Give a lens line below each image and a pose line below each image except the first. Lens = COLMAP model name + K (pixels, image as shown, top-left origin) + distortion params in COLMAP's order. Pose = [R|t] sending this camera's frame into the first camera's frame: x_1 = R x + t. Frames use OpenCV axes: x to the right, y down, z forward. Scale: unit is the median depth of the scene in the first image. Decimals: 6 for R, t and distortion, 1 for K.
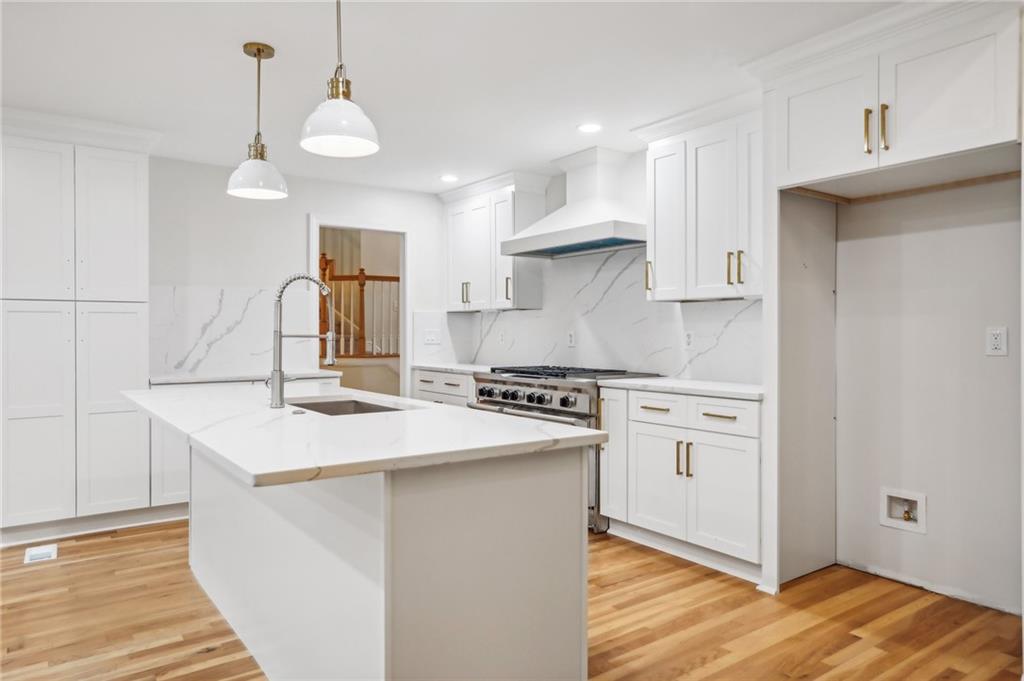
lens RADIAL K [[679.1, 0, 525.5], [0, 679.1, 336.4], [0, 0, 1]] dist [0.005147, 0.006713]
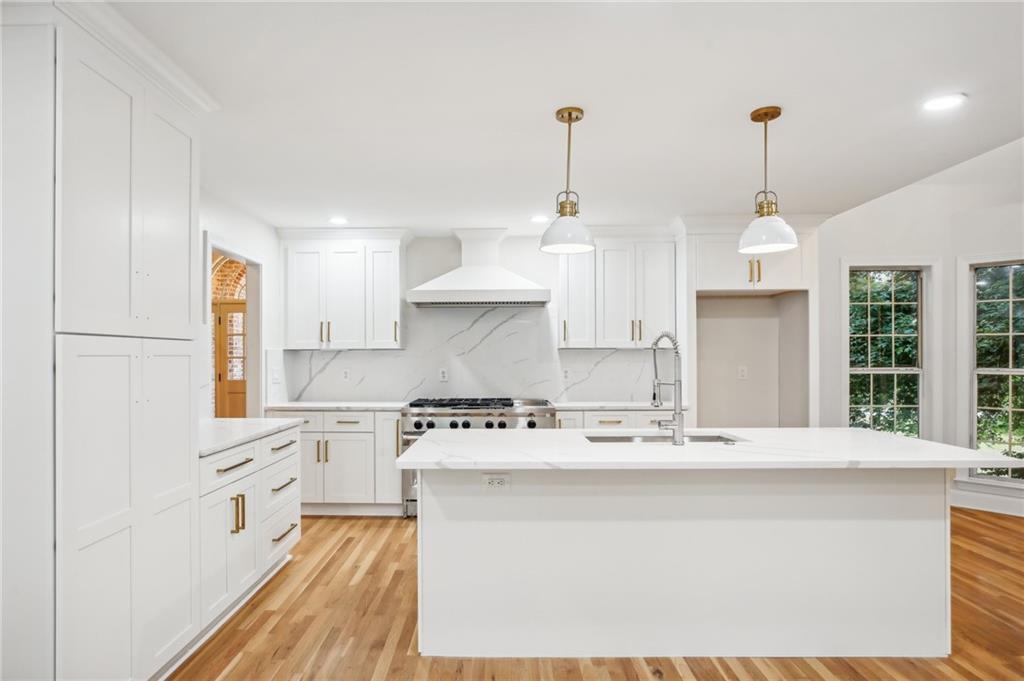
lens RADIAL K [[548.1, 0, 494.7], [0, 548.1, 353.1], [0, 0, 1]] dist [-0.017531, 0.001854]
pose [[0.609261, 0.003915, 0.792960, -0.766070], [0.006438, 0.999930, -0.009884, -0.029358], [-0.792944, 0.011127, 0.609193, 0.386043]]
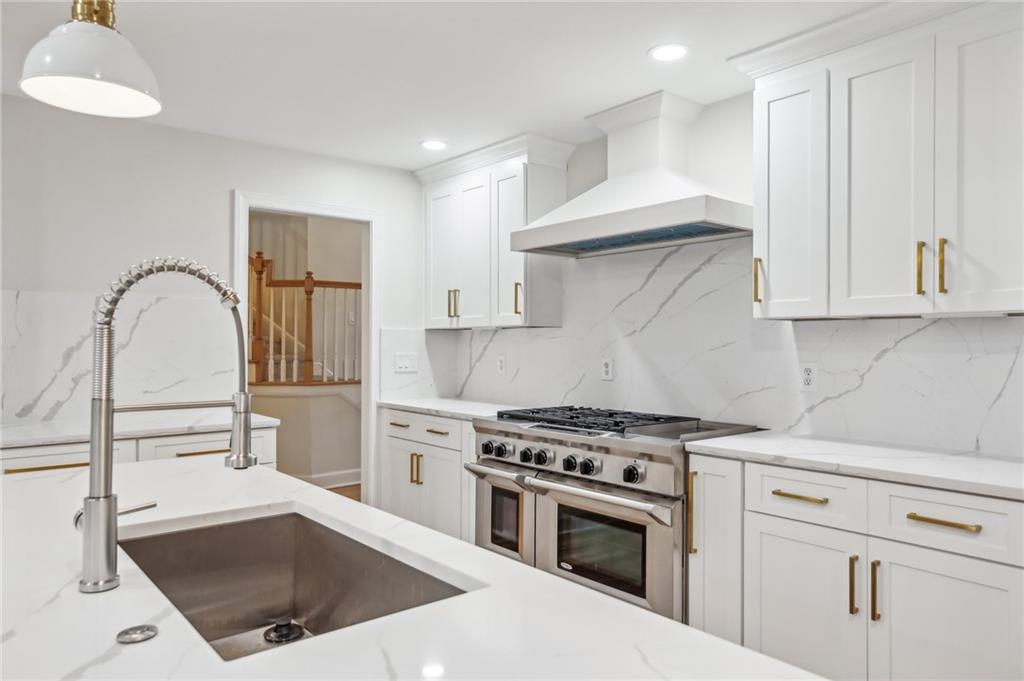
lens RADIAL K [[679.1, 0, 520.8], [0, 679.1, 340.9], [0, 0, 1]] dist [0.005147, 0.006713]
pose [[0.997681, 0.003428, 0.067974, -0.084471], [-0.002825, 0.999956, -0.008978, -0.022842], [-0.068002, 0.008765, 0.997647, 0.339234]]
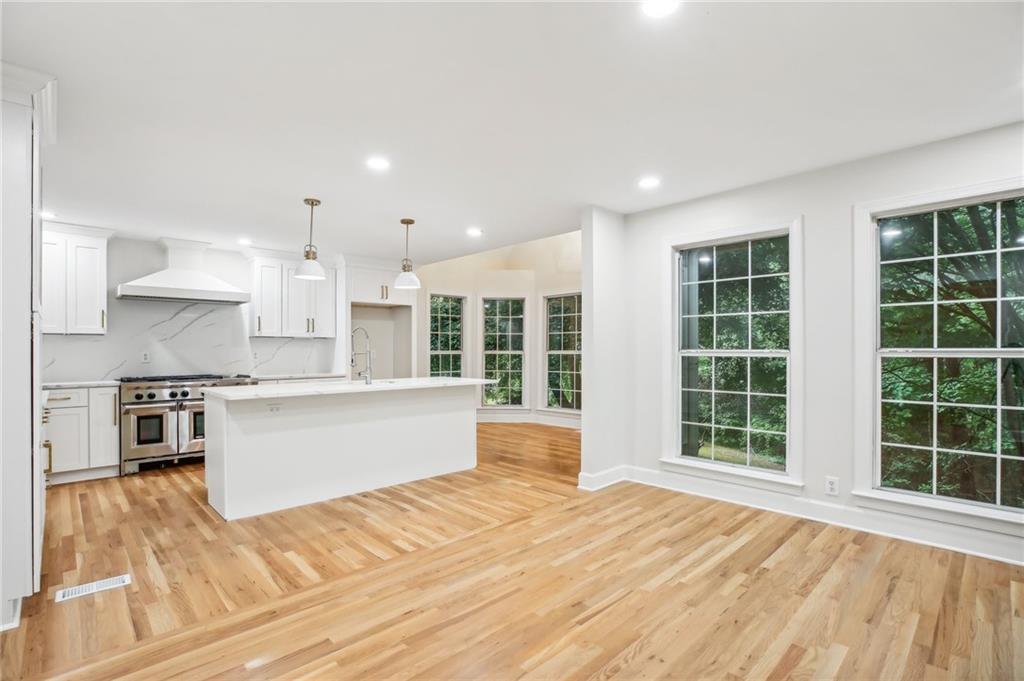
lens RADIAL K [[477.9, 0, 505.6], [0, 477.9, 356.5], [0, 0, 1]] dist [-0.039322, 0.008463]
pose [[-0.116082, -0.012257, 0.993164, -1.180807], [0.006659, 0.999892, 0.013118, -0.006898], [-0.993217, 0.008136, -0.115988, 0.416697]]
